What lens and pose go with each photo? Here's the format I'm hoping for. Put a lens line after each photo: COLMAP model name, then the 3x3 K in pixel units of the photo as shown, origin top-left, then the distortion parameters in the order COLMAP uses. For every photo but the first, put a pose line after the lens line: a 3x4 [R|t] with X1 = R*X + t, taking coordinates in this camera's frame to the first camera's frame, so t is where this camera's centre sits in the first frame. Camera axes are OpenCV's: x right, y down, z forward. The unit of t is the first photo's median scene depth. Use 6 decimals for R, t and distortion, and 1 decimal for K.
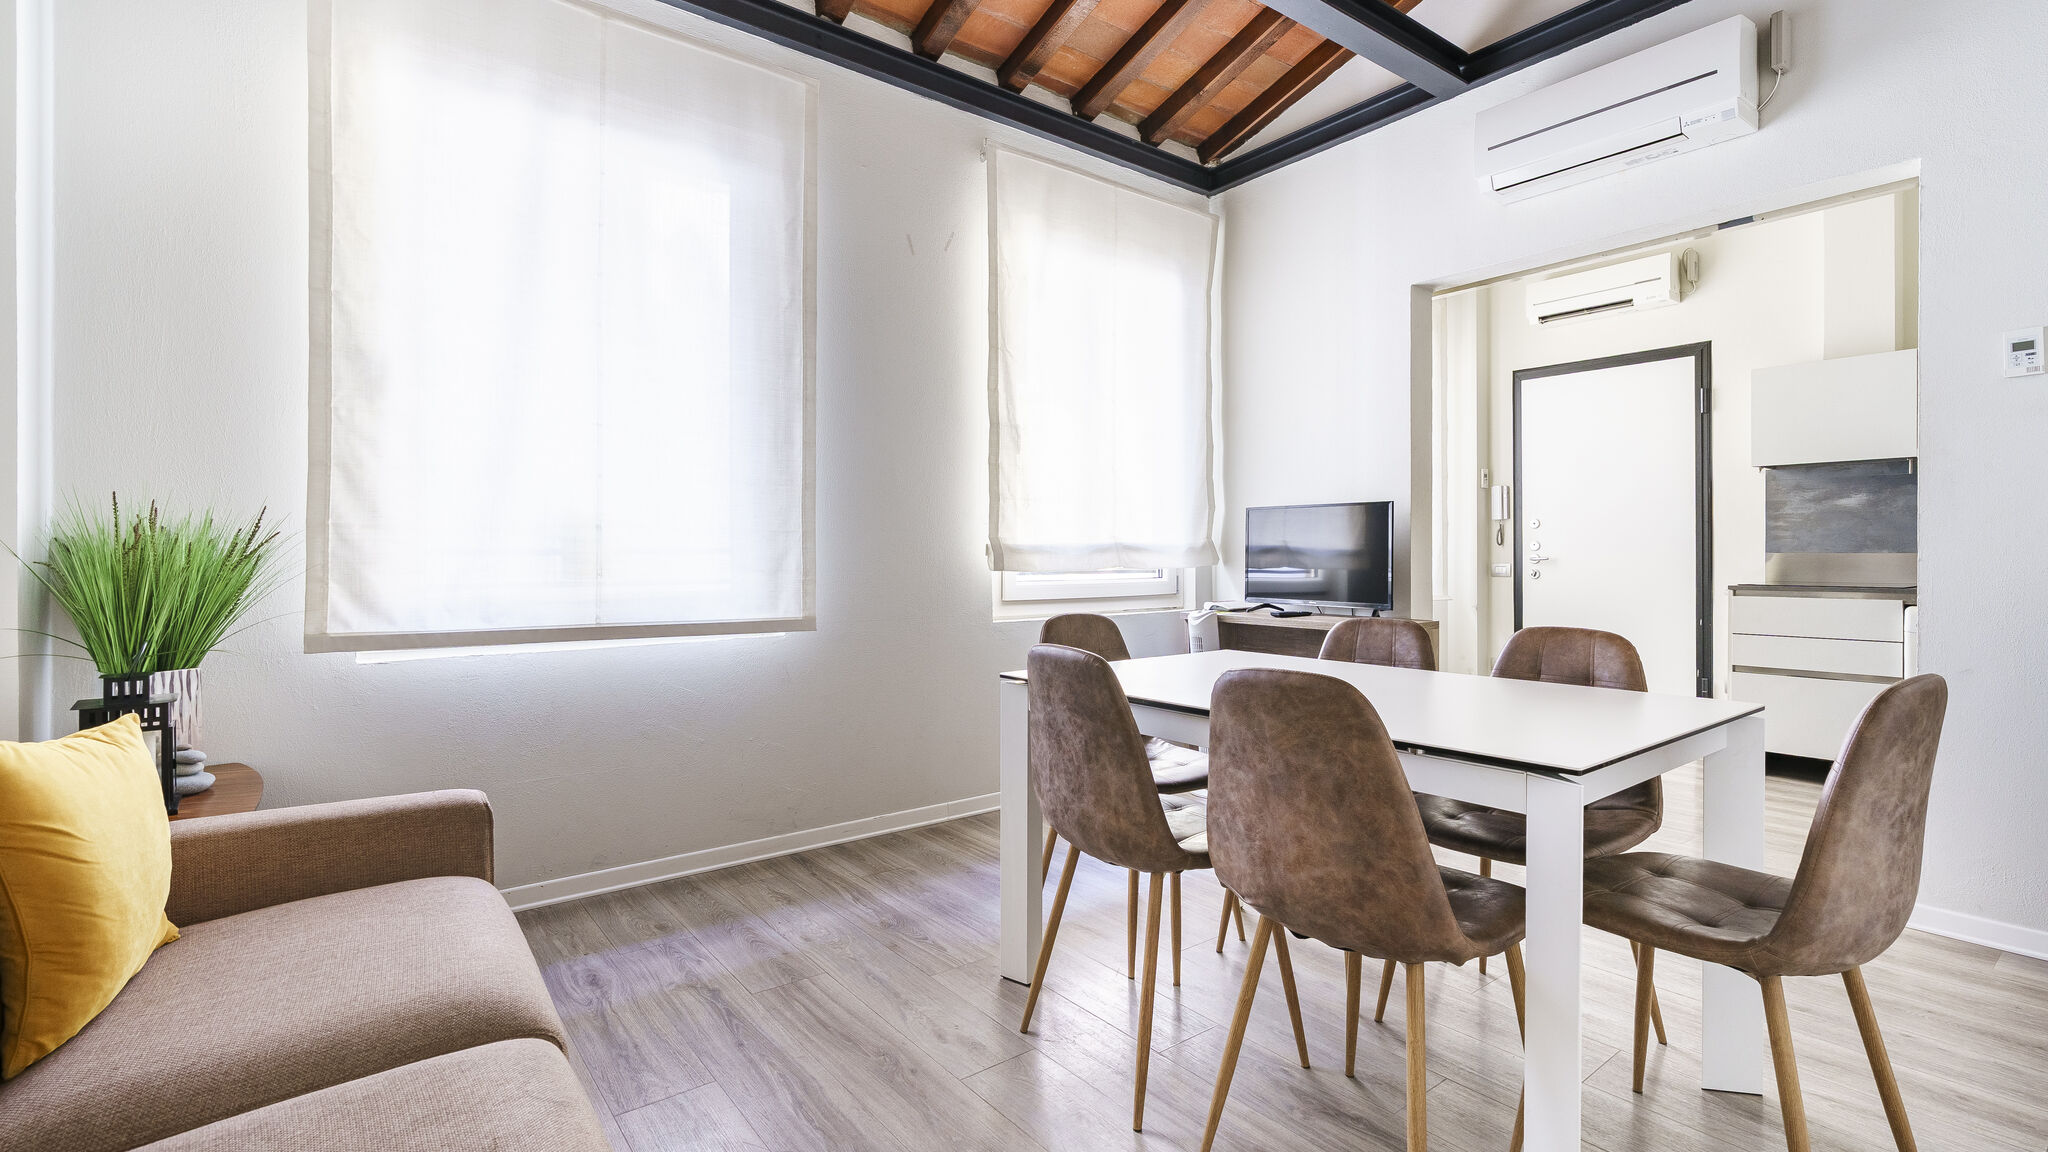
lens RADIAL K [[927.9, 0, 1027.1], [0, 927.9, 554.1], [0, 0, 1]] dist [-0.010674, 0.004007]
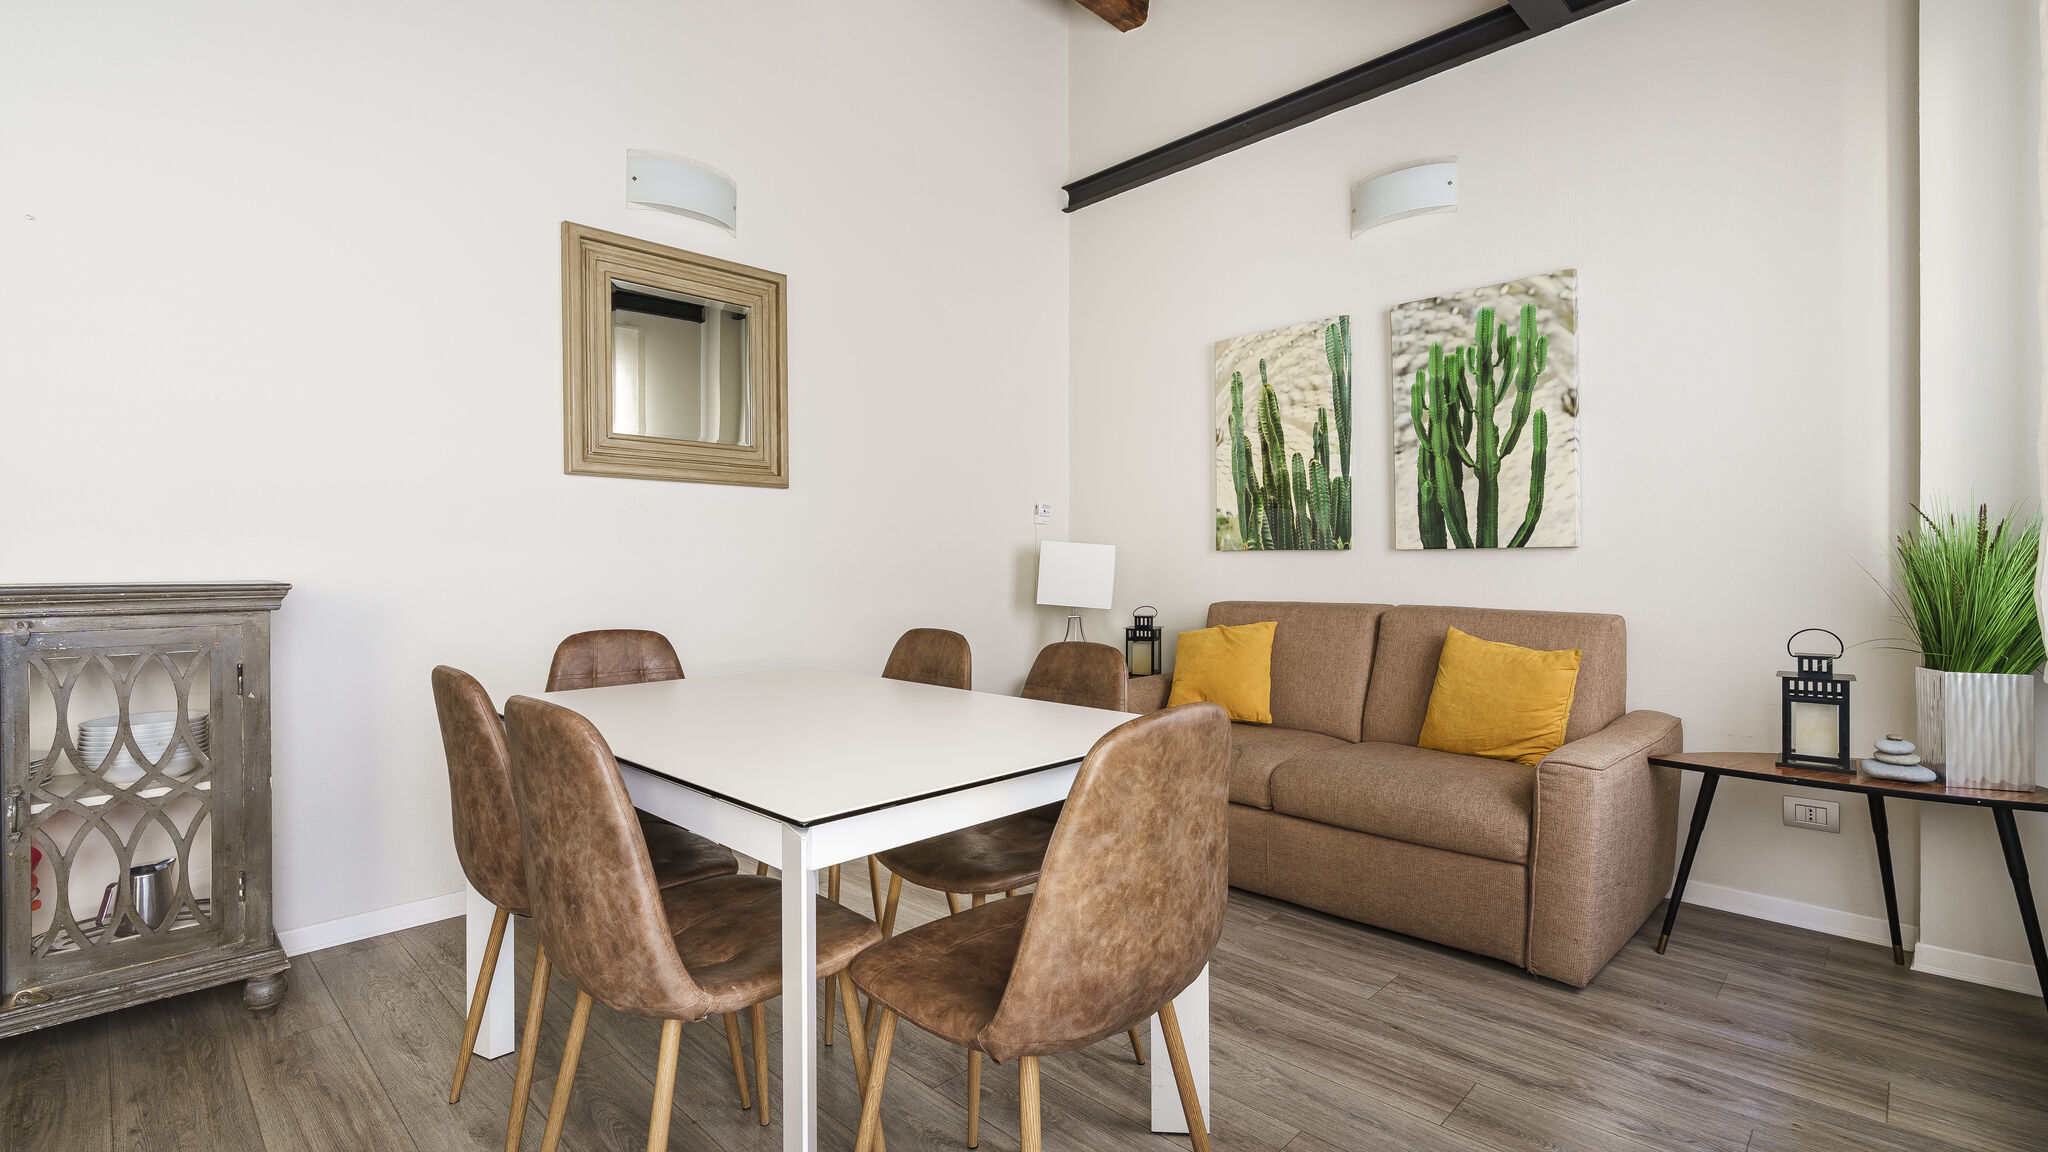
lens RADIAL K [[924.7, 0, 1024.0], [0, 924.7, 576.0], [0, 0, 1]] dist [-0.009375, 0.000397]
pose [[-0.991288, 0.007912, -0.131476, 0.162963], [0.005734, 0.999840, 0.016936, -0.003847], [0.131589, 0.016035, -0.991175, 1.311183]]
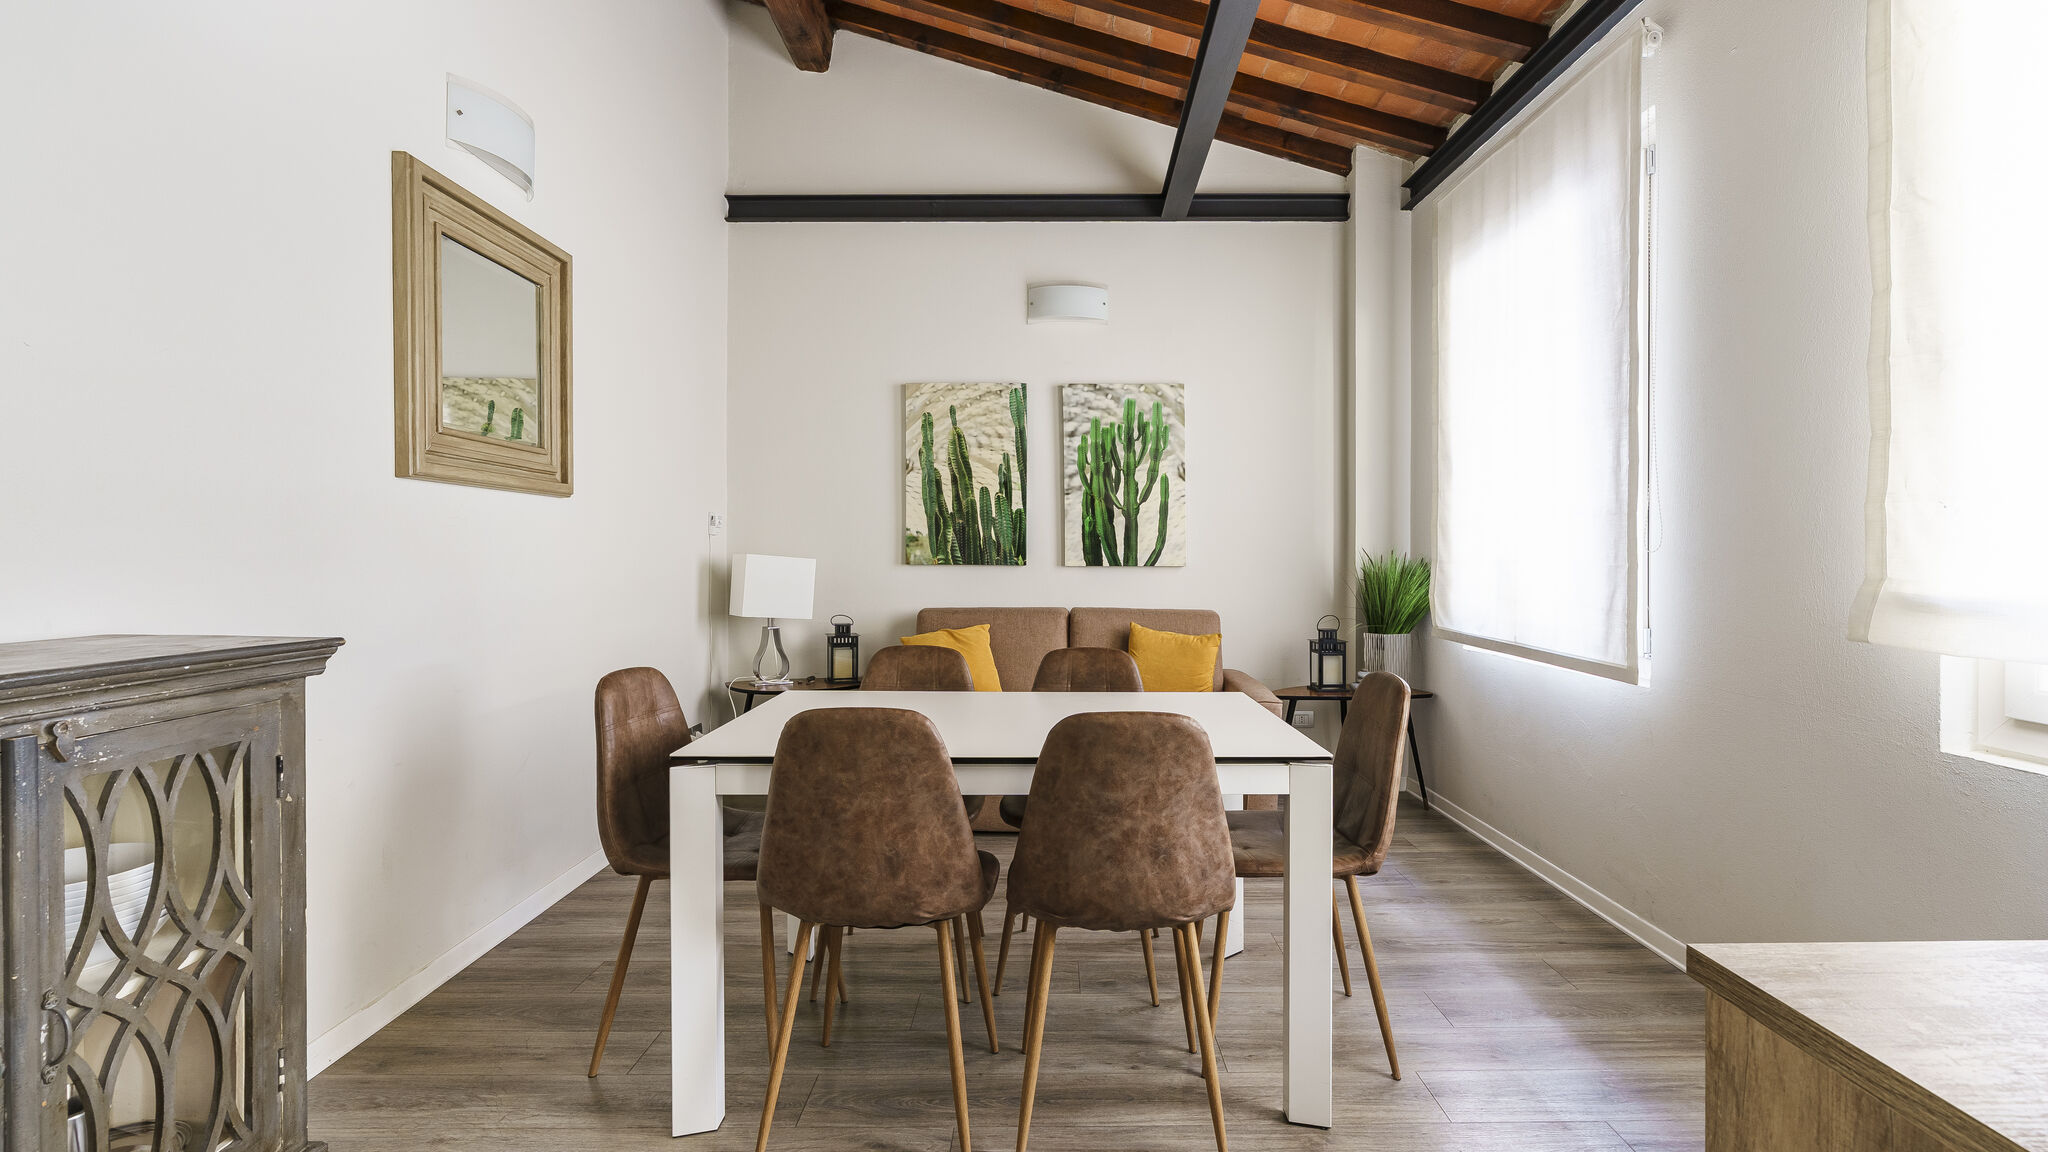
lens RADIAL K [[948.0, 0, 1071.1], [0, 948.0, 566.2], [0, 0, 1]] dist [-0.014896, 0.005588]
pose [[-0.595232, 0.010242, -0.803489, 0.811409], [-0.003553, 0.999875, 0.015378, -0.038726], [0.803546, 0.012009, -0.595121, 1.179813]]
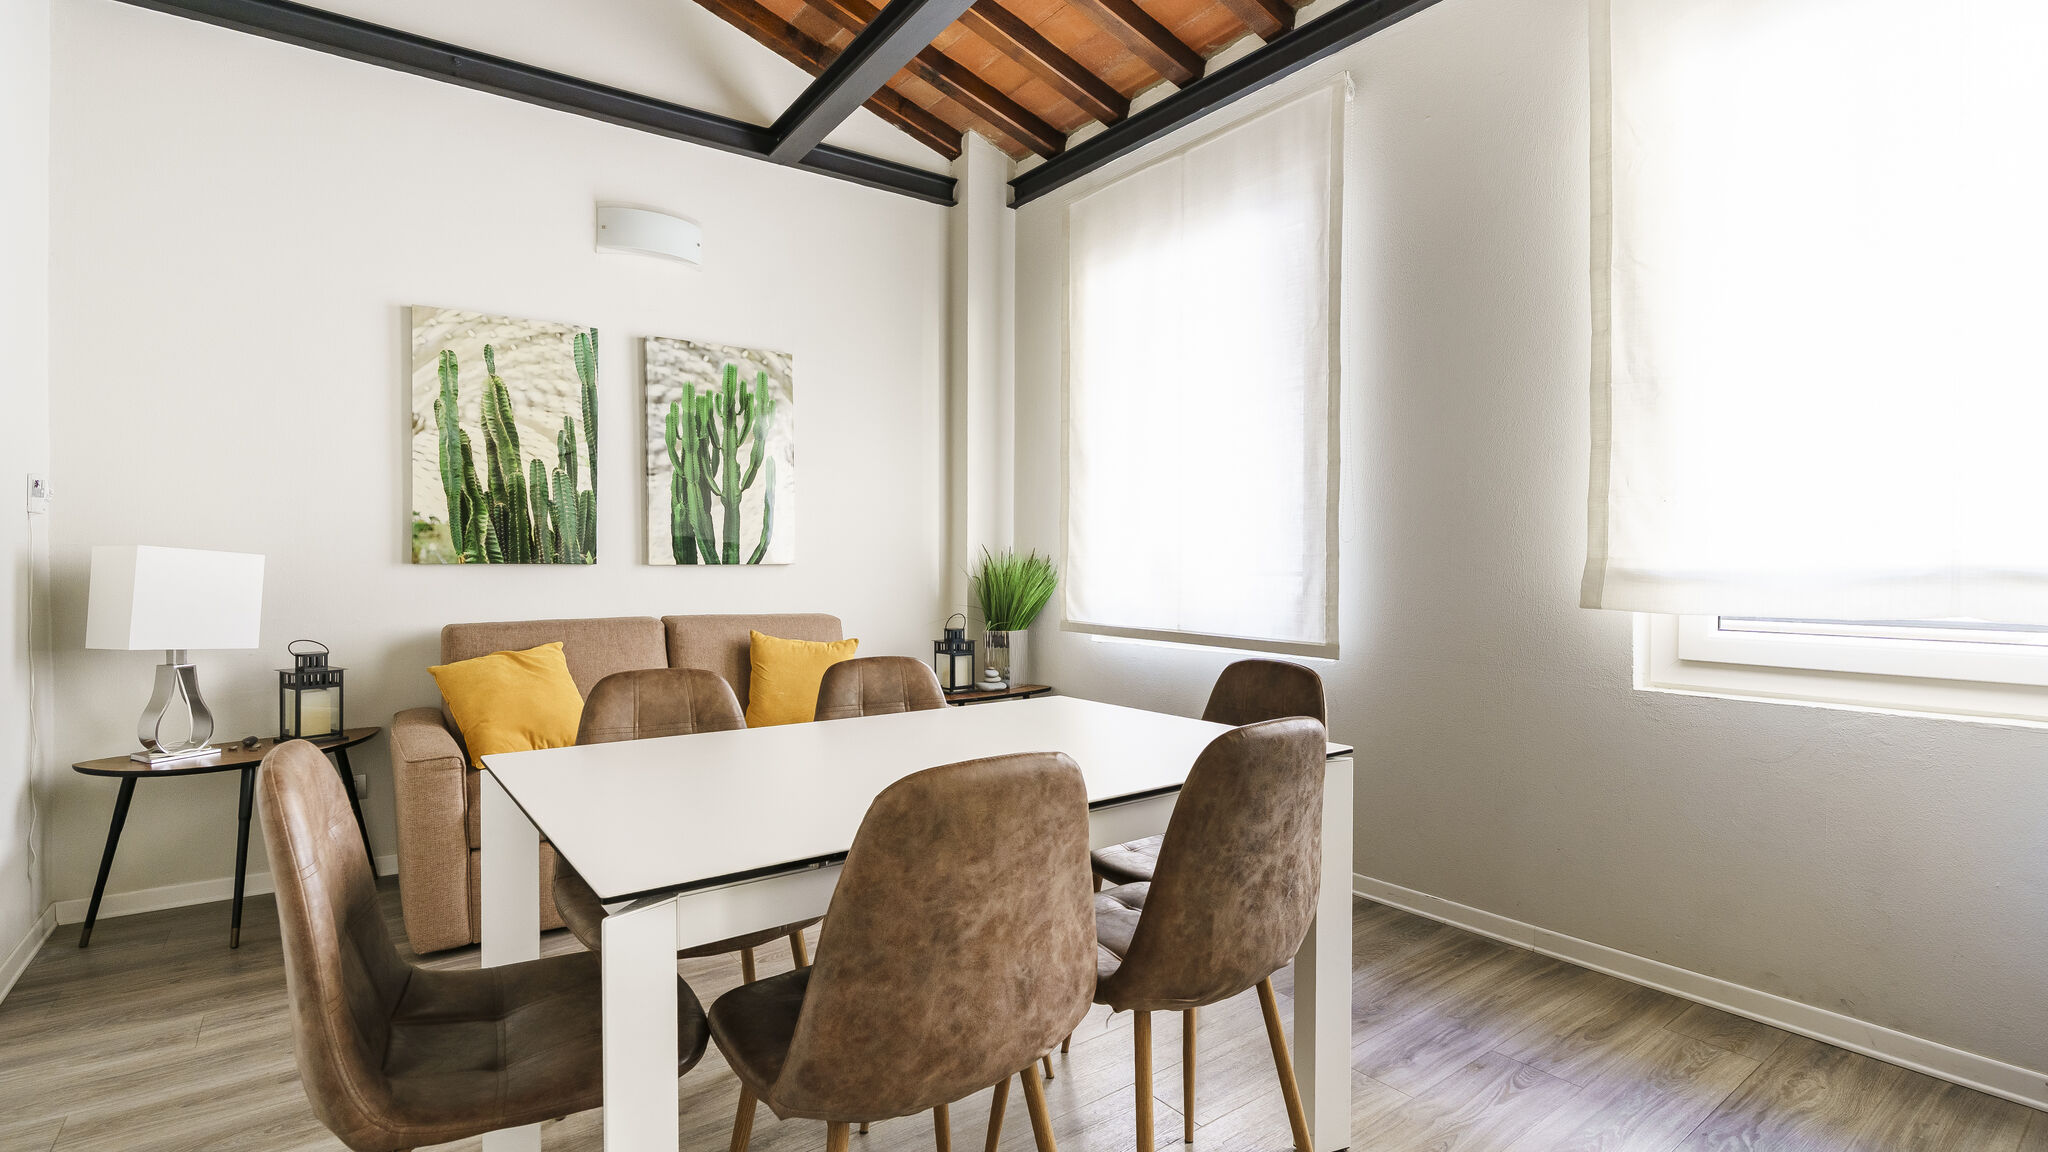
lens RADIAL K [[943.4, 0, 1022.9], [0, 943.4, 568.9], [0, 0, 1]] dist [-0.008592, 0.000296]
pose [[-0.018856, 0.007416, -0.999795, 0.789137], [-0.000208, 0.999972, 0.007422, -0.018546], [0.999822, 0.000348, -0.018854, 0.752292]]
